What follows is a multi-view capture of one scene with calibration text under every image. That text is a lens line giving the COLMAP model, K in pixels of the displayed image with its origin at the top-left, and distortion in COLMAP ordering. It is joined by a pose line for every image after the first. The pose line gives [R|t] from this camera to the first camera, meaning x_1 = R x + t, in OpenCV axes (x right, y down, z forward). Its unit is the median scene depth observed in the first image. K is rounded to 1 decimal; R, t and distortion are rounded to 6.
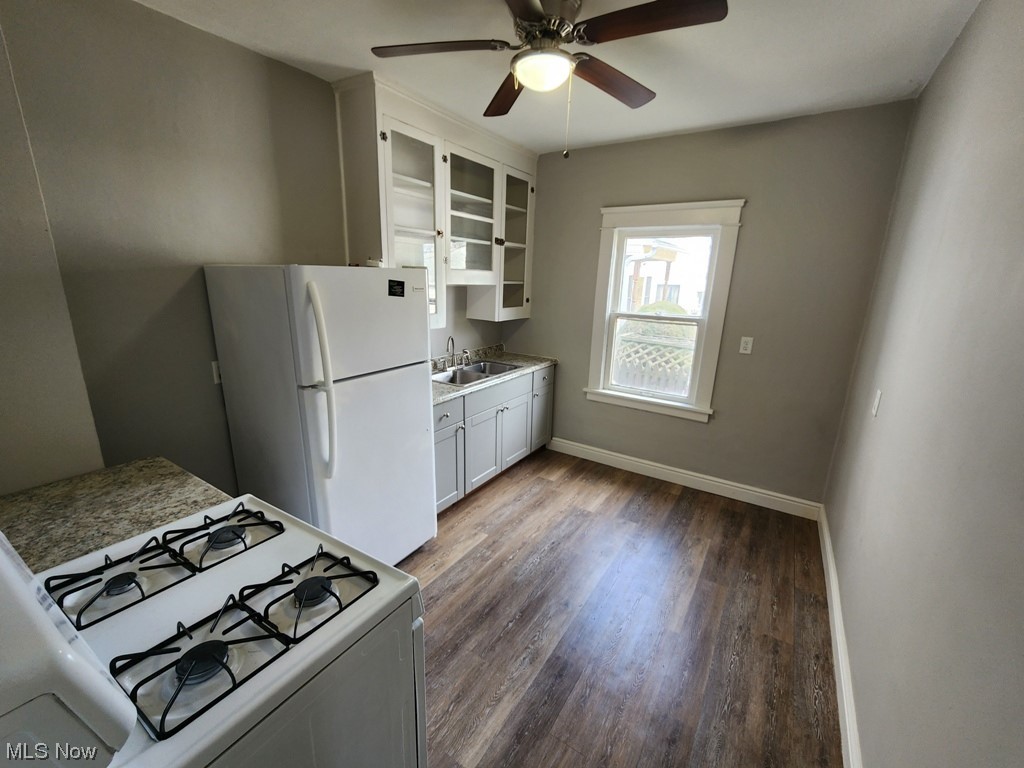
lens RADIAL K [[424.5, 0, 510.5], [0, 424.5, 392.7], [0, 0, 1]] dist [-0.001759, 0.000104]
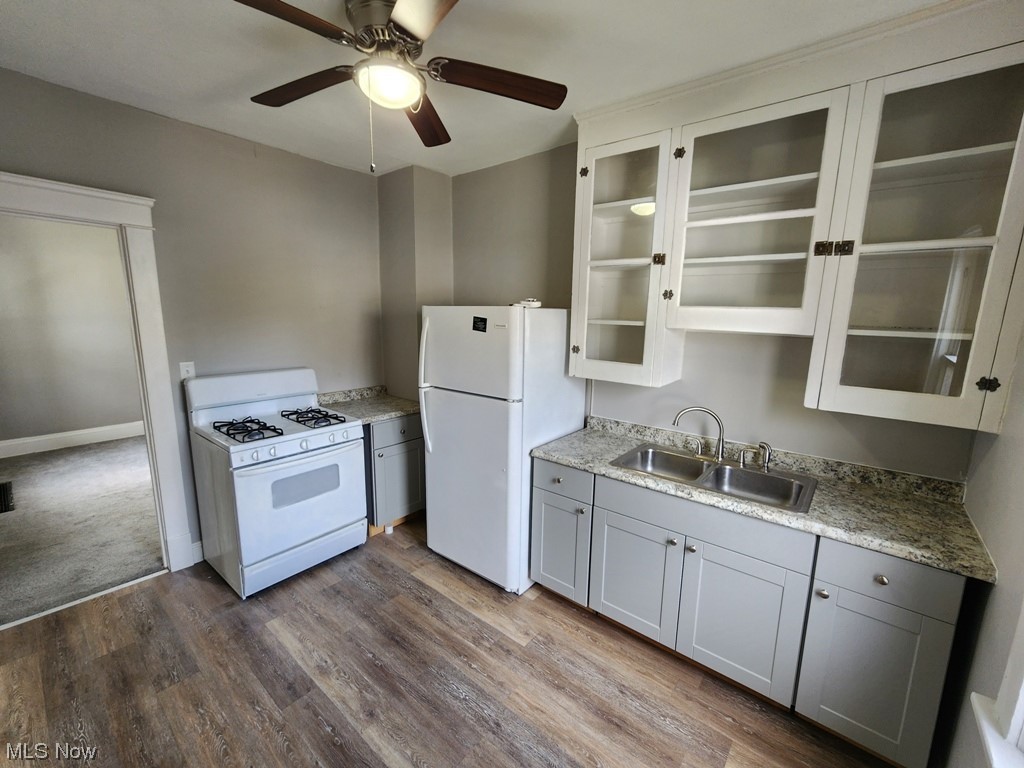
lens RADIAL K [[424.5, 0, 512.3], [0, 424.5, 387.1], [0, 0, 1]] dist [-0.001759, 0.000104]
pose [[-0.106244, 0.158483, -0.981629, 0.641605], [-0.279700, 0.942592, 0.182453, -0.242499], [0.954191, 0.293946, -0.055817, 0.911527]]
